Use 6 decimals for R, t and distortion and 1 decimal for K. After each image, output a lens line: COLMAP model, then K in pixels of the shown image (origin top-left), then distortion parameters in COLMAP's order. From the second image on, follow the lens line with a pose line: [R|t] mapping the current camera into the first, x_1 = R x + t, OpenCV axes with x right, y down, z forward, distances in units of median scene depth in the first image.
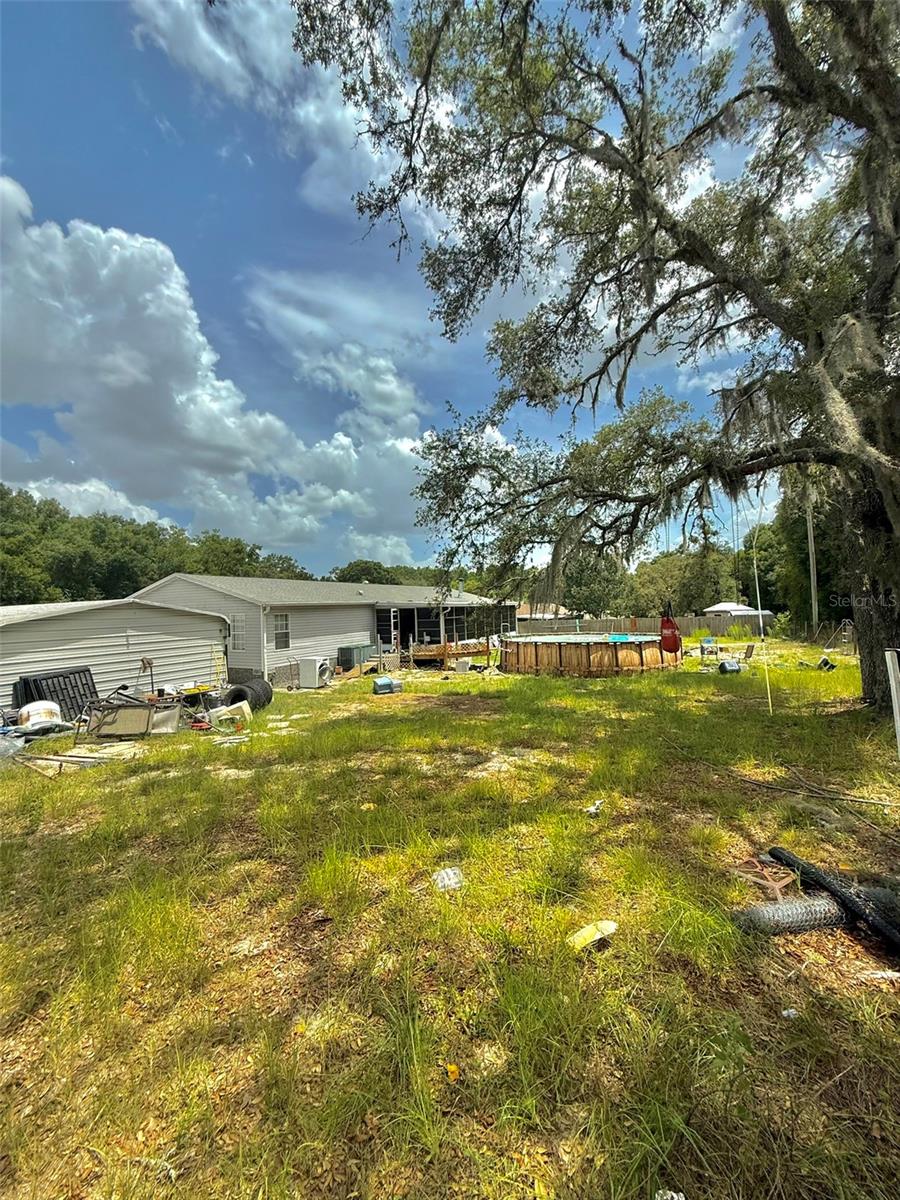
lens RADIAL K [[481.9, 0, 451.3], [0, 481.9, 602.0], [0, 0, 1]] dist [0.000786, 0.000683]
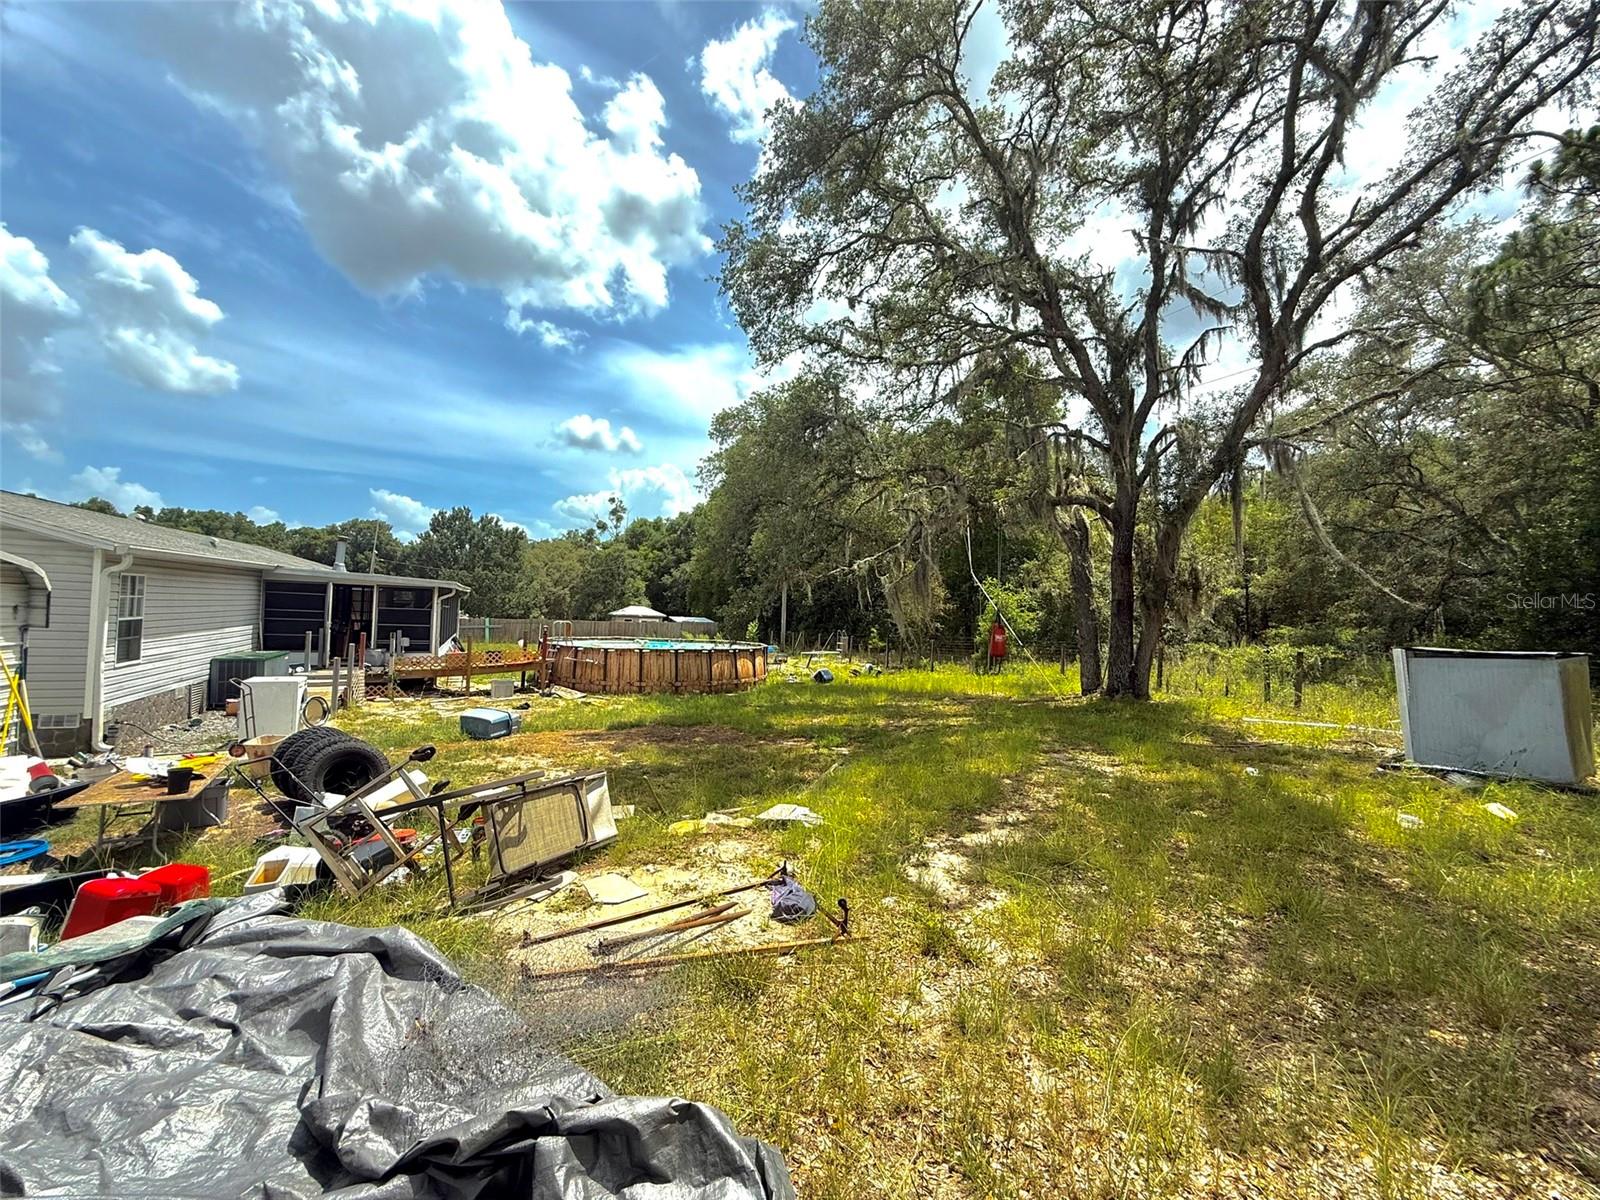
lens RADIAL K [[642.5, 0, 800.2], [0, 642.5, 595.9], [0, 0, 1]] dist [0.000786, 0.000683]
pose [[0.629349, 0.070968, 0.773876, -0.413163], [-0.065999, 0.997105, -0.037767, 0.024325], [-0.774315, -0.027306, 0.632211, 0.205783]]
